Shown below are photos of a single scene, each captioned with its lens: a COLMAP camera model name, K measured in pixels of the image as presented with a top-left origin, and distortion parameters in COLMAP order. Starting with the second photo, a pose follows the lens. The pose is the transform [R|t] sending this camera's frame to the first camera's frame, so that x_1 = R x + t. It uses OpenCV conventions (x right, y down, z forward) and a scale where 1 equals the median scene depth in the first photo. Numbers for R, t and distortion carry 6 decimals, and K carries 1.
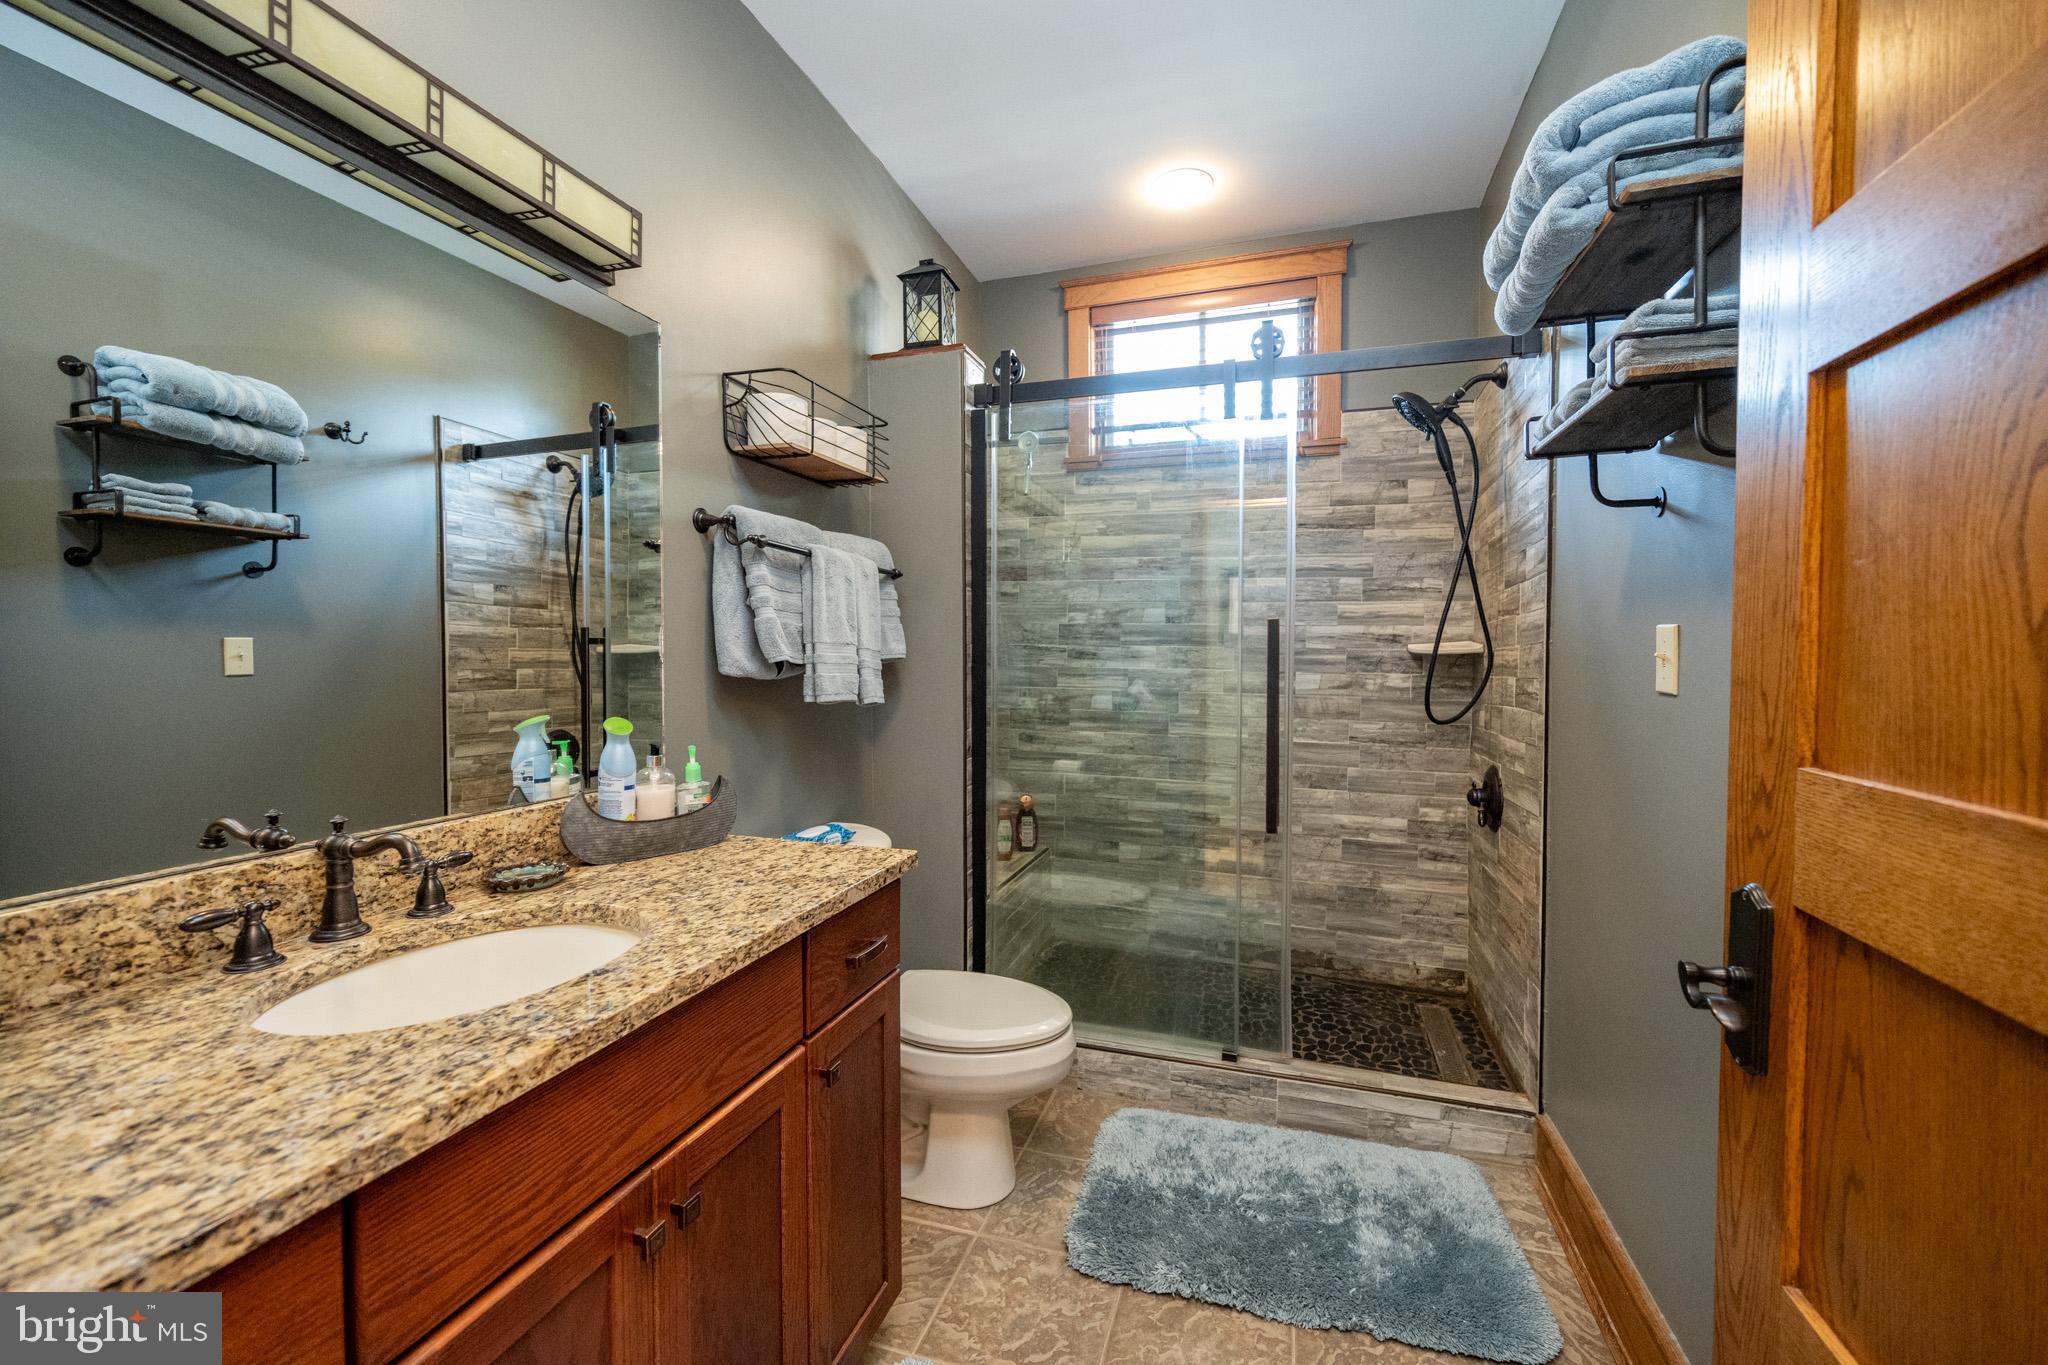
lens RADIAL K [[830.0, 0, 1013.4], [0, 830.0, 670.4], [0, 0, 1]] dist [0.005065, -0.001137]
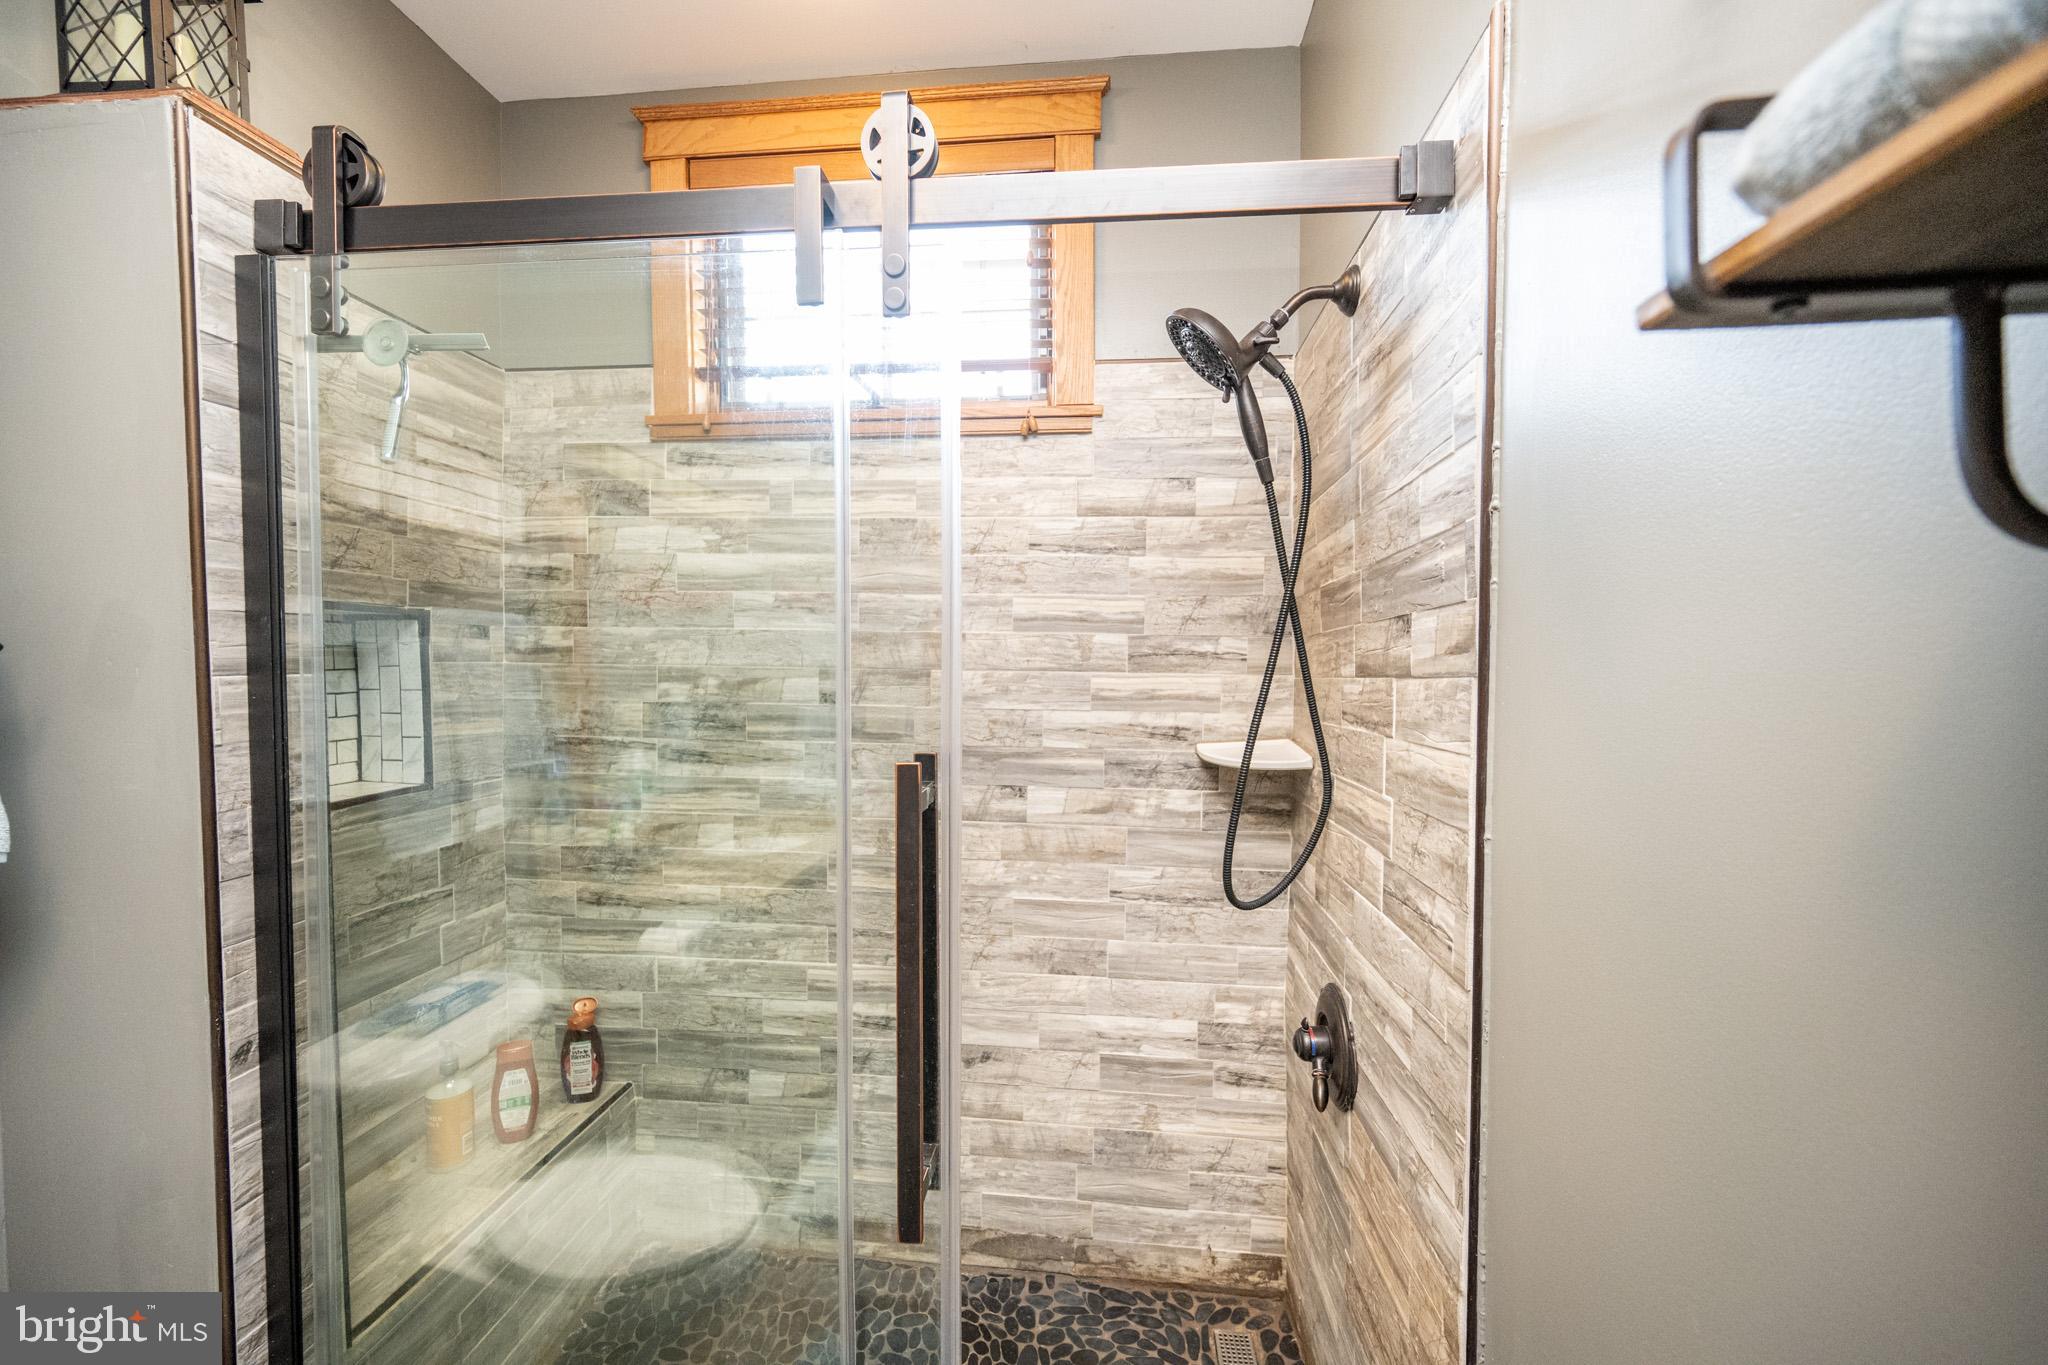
lens RADIAL K [[830.0, 0, 1017.3], [0, 830.0, 679.8], [0, 0, 1]] dist [0.005065, -0.001137]
pose [[0.975327, -0.006191, 0.220677, 0.203374], [0.005258, 0.999975, 0.004816, -0.081051], [-0.220701, -0.003537, 0.975335, 0.416602]]
